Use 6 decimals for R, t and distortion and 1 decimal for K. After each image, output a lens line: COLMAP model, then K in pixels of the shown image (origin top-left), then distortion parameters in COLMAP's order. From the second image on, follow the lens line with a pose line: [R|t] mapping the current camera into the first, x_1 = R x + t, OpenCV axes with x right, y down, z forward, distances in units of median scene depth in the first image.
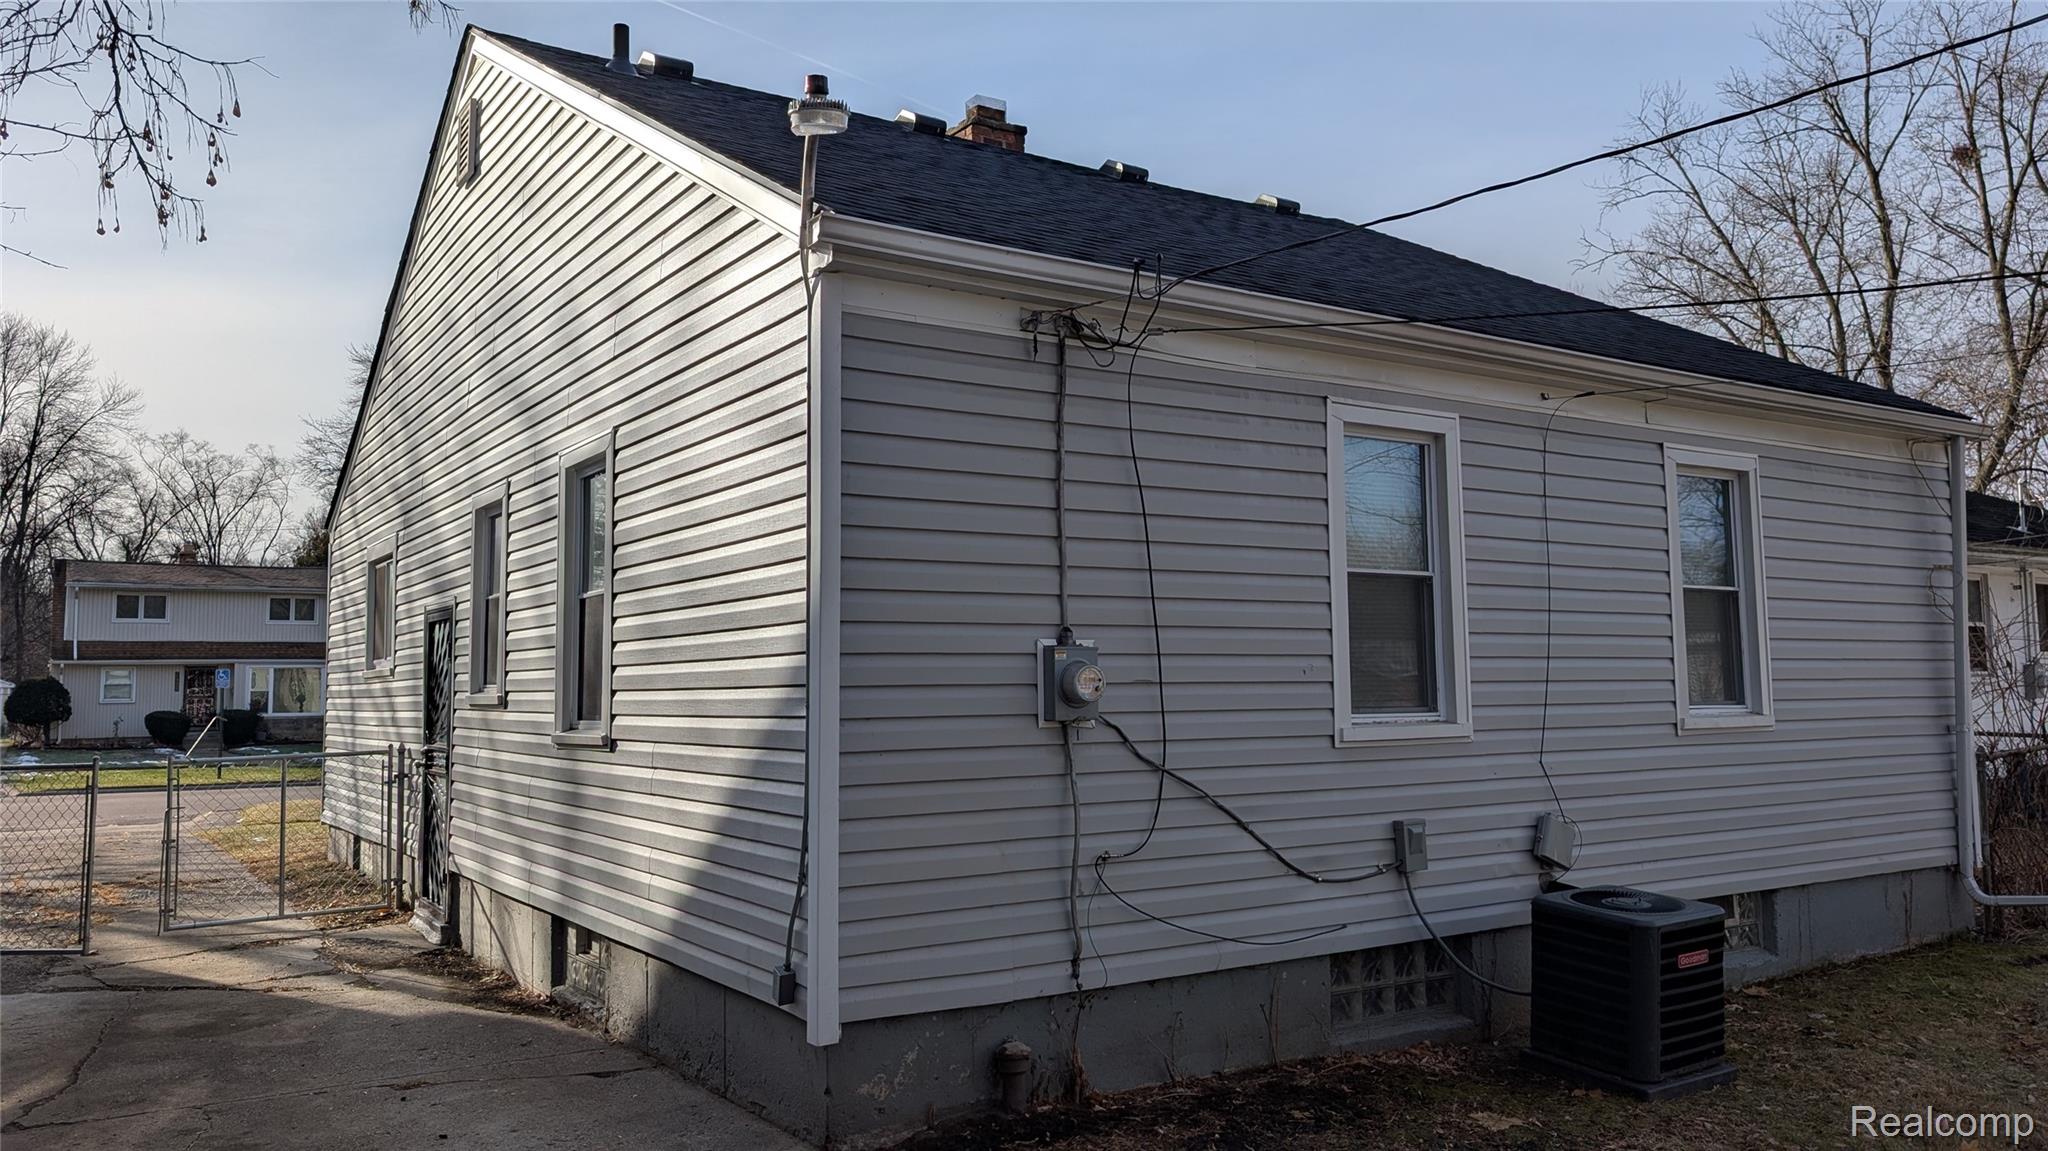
lens RADIAL K [[1472.1, 0, 1025.5], [0, 1472.1, 565.8], [0, 0, 1]] dist [0.045375, -0.027709]
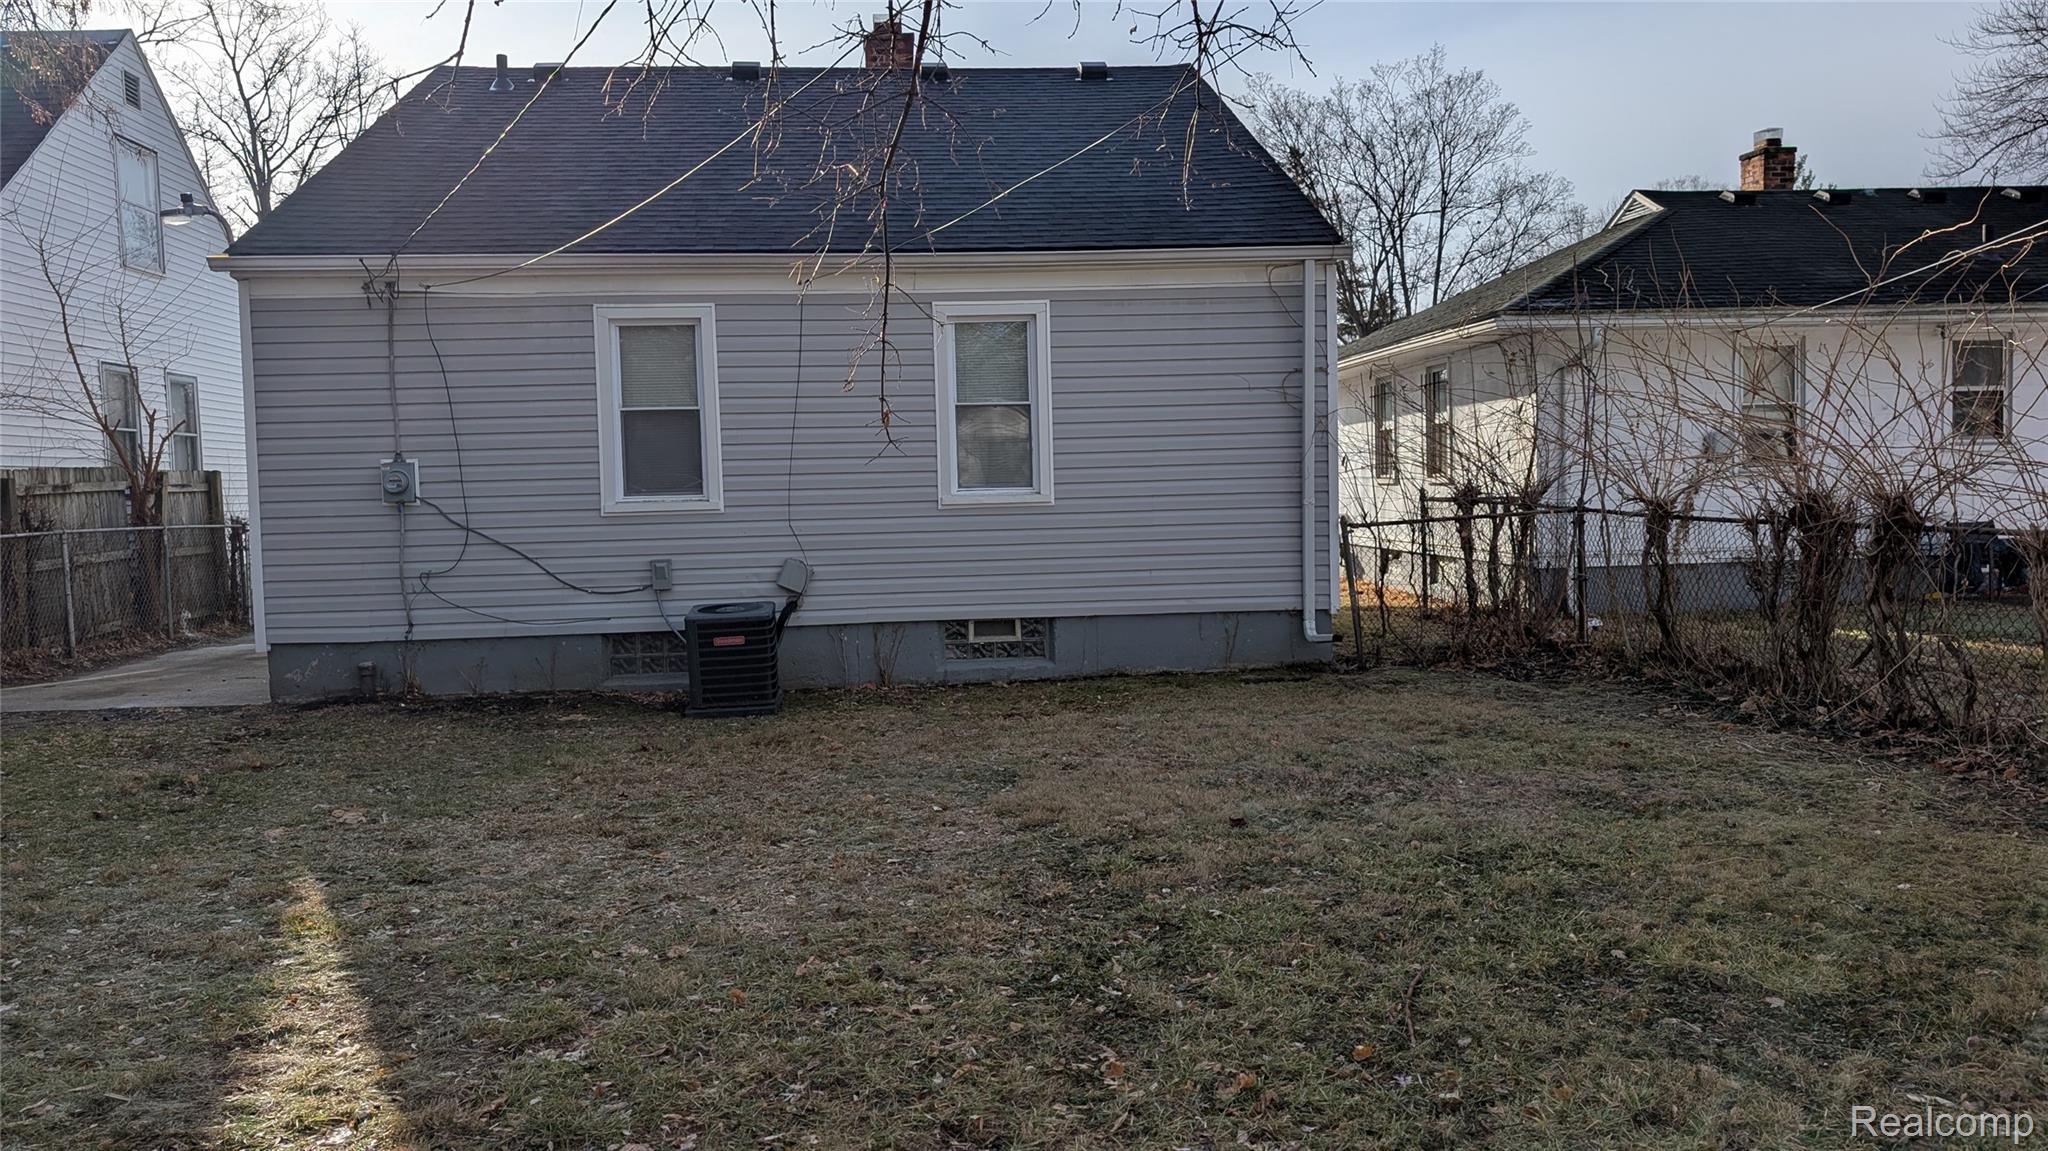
lens RADIAL K [[1472.1, 0, 1024.1], [0, 1472.1, 585.0], [0, 0, 1]] dist [0.045375, -0.027709]
pose [[0.883883, 0.022460, -0.467169, 1.448979], [0.054253, 0.987180, 0.150106, -0.028289], [0.464552, -0.158022, 0.871333, -0.271663]]
